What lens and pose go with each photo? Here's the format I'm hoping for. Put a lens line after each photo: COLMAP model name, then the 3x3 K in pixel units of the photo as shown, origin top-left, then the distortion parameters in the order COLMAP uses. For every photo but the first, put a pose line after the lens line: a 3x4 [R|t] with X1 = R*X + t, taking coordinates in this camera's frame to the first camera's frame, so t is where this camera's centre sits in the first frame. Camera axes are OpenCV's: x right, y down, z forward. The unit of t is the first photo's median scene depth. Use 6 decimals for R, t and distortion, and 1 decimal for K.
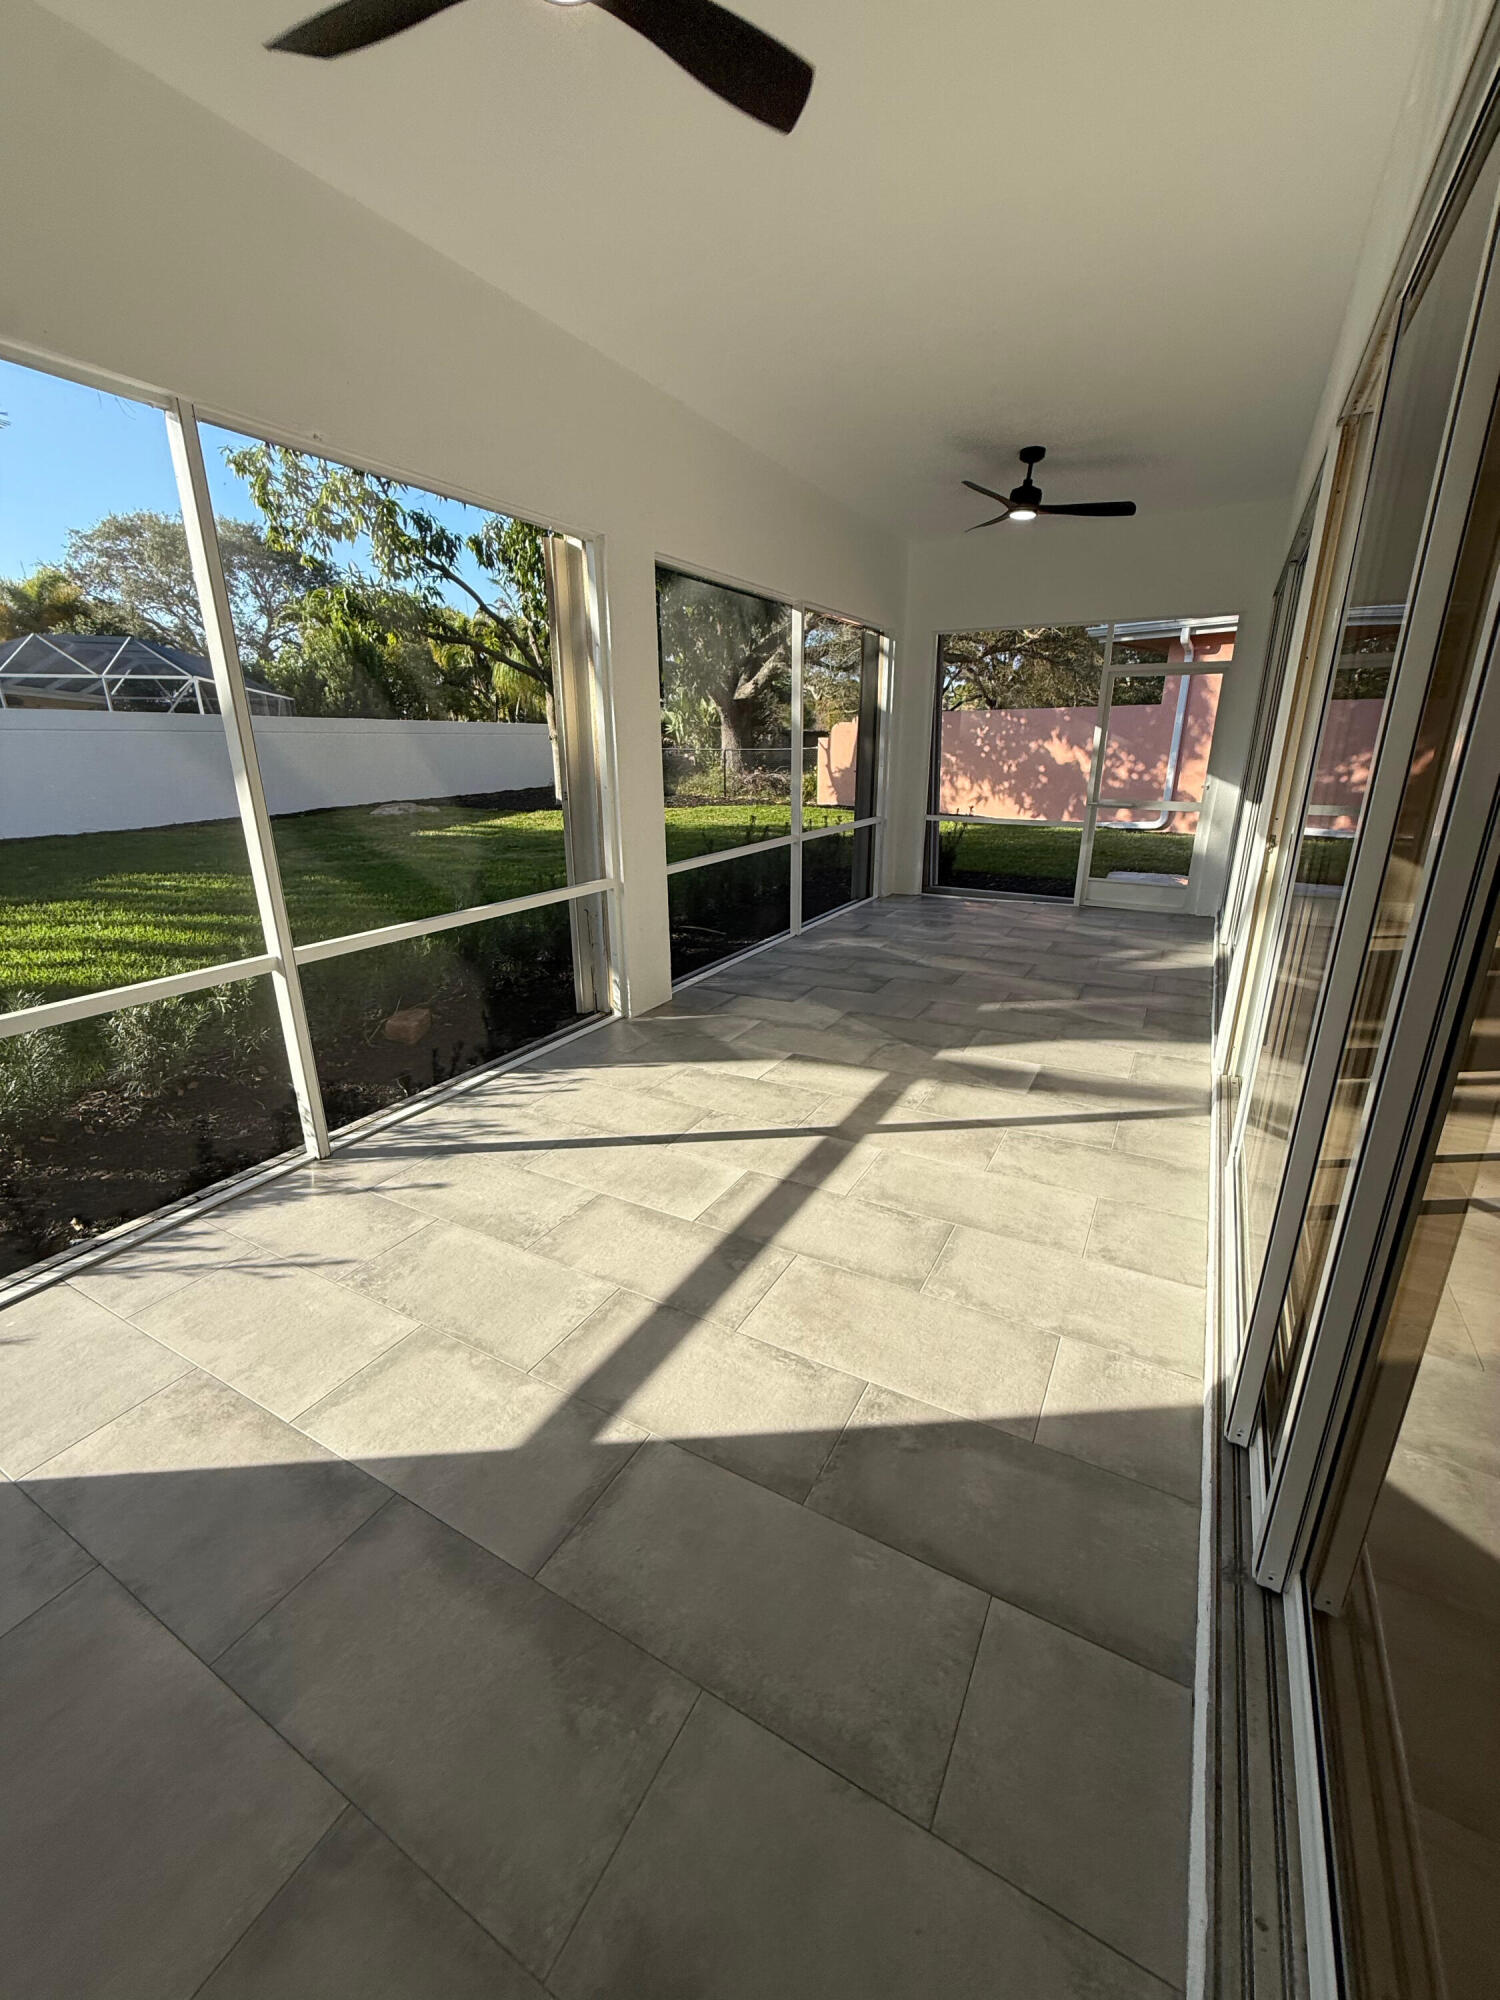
lens RADIAL K [[800.1, 0, 750.8], [0, 800.1, 996.9], [0, 0, 1]] dist [-0.000824, -0.000173]
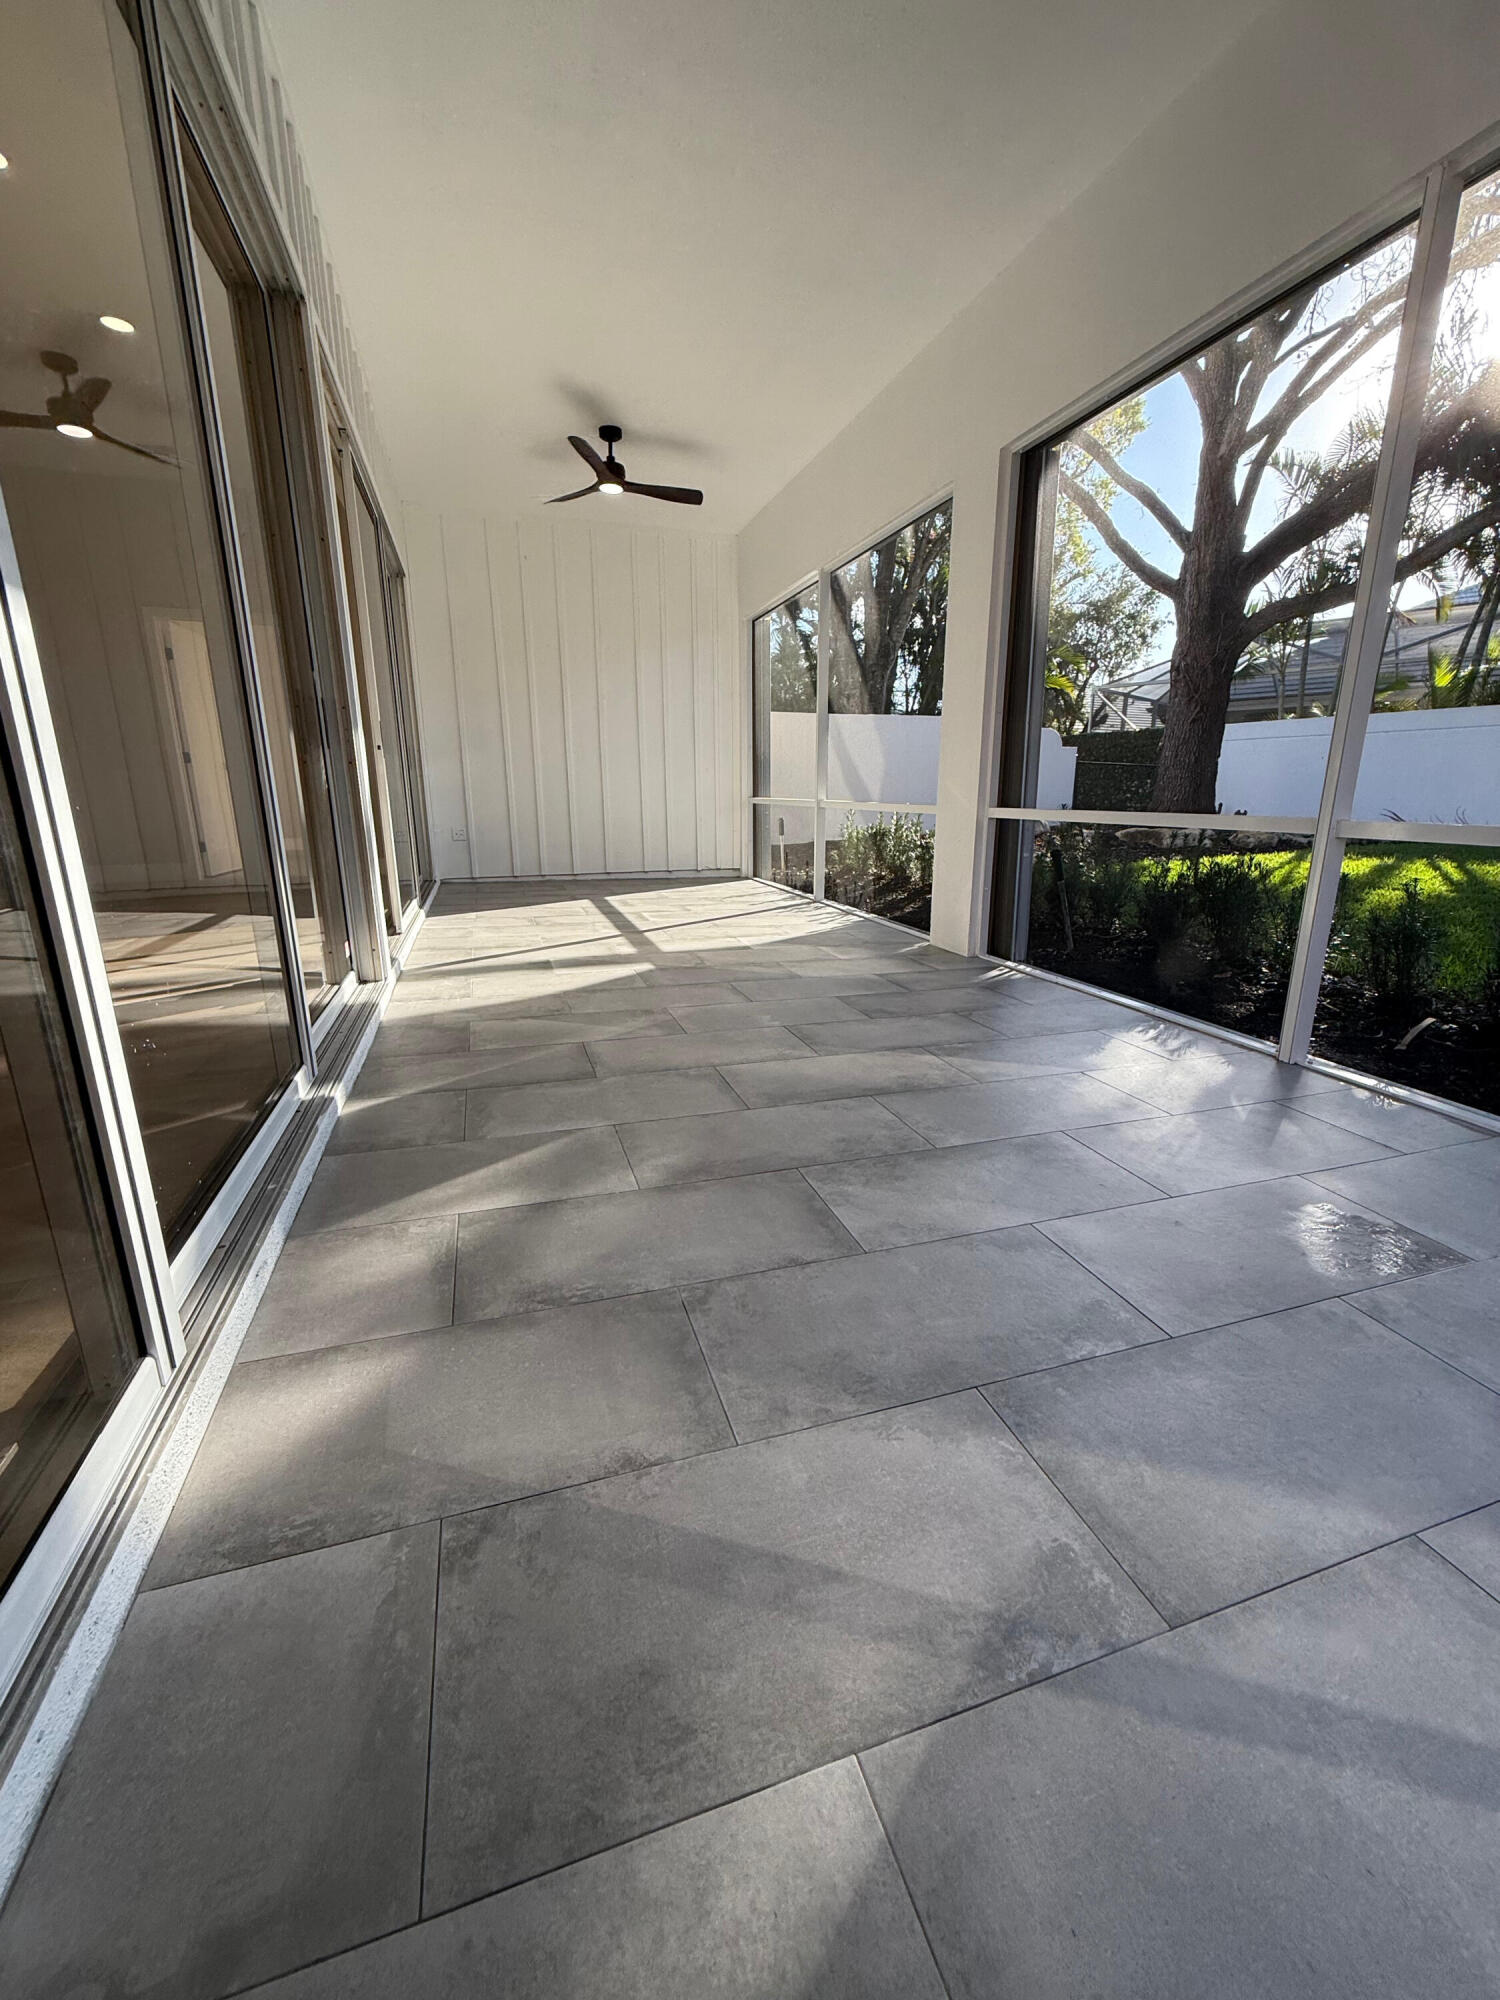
lens RADIAL K [[800.1, 0, 751.6], [0, 800.1, 1000.1], [0, 0, 1]] dist [-0.000824, -0.000173]
pose [[-0.681825, 0.188847, -0.706719, 0.692659], [-0.221156, 0.867678, 0.445224, -0.295625], [0.697284, 0.459860, -0.549840, 1.317795]]
